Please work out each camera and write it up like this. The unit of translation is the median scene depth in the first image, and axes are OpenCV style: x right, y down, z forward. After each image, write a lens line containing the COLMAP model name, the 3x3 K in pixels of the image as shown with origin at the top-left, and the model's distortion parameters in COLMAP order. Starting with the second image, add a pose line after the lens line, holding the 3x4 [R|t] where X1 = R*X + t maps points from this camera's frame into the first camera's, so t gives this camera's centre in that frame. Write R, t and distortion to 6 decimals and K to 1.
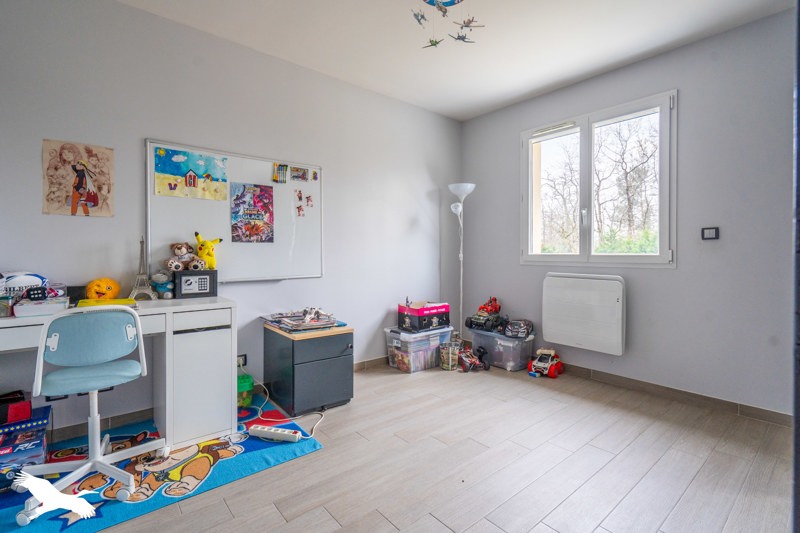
lens RADIAL K [[369.9, 0, 399.9], [0, 369.9, 261.8], [0, 0, 1]] dist [0.000710, 0.000019]
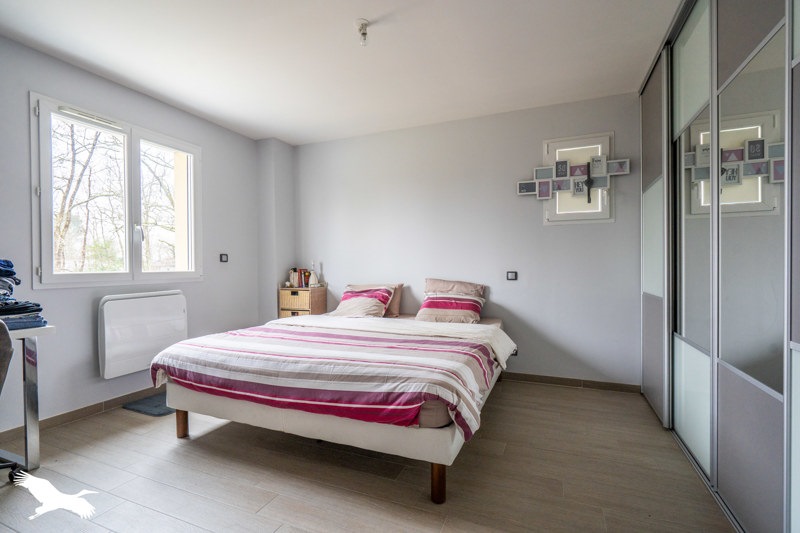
lens RADIAL K [[369.9, 0, 399.4], [0, 369.9, 268.6], [0, 0, 1]] dist [0.000710, 0.000019]
pose [[-0.457298, -0.000402, 0.889313, -0.664829], [0.018101, 0.999789, 0.009760, -0.028478], [-0.889129, 0.020561, -0.457194, 0.858173]]
